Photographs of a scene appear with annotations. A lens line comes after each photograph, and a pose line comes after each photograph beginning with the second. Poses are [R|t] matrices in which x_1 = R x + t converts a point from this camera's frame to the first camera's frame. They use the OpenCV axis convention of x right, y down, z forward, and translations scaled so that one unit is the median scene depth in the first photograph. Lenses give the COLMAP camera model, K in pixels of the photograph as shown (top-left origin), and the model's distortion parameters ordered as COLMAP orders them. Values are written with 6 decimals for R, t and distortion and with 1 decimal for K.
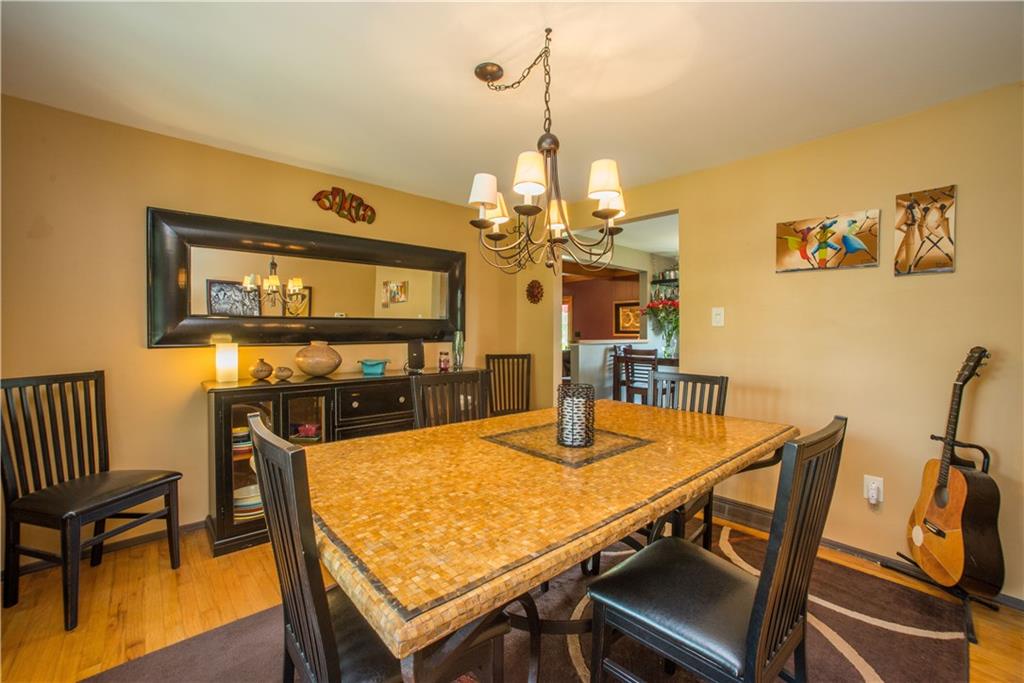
lens RADIAL K [[414.6, 0, 503.9], [0, 414.6, 336.0], [0, 0, 1]] dist [-0.061687, 0.028233]
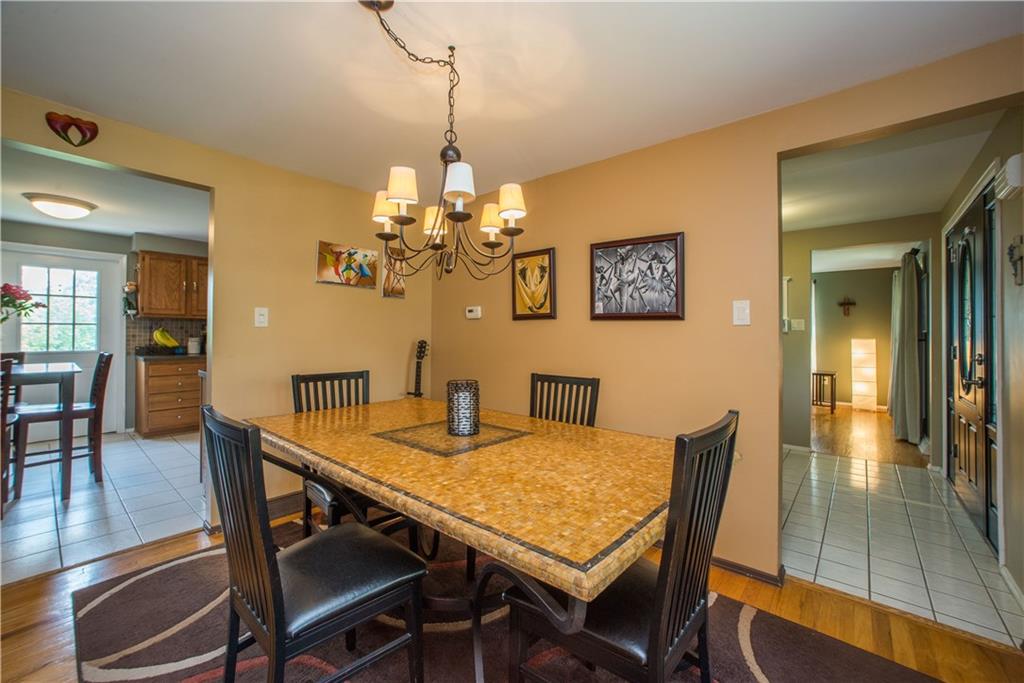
lens RADIAL K [[414.6, 0, 503.9], [0, 414.6, 336.0], [0, 0, 1]] dist [-0.061687, 0.028233]
pose [[-0.104756, -0.014526, 0.994392, -0.770234], [0.004948, 0.999873, 0.015127, -0.020517], [-0.994486, 0.006504, -0.104671, 0.791367]]
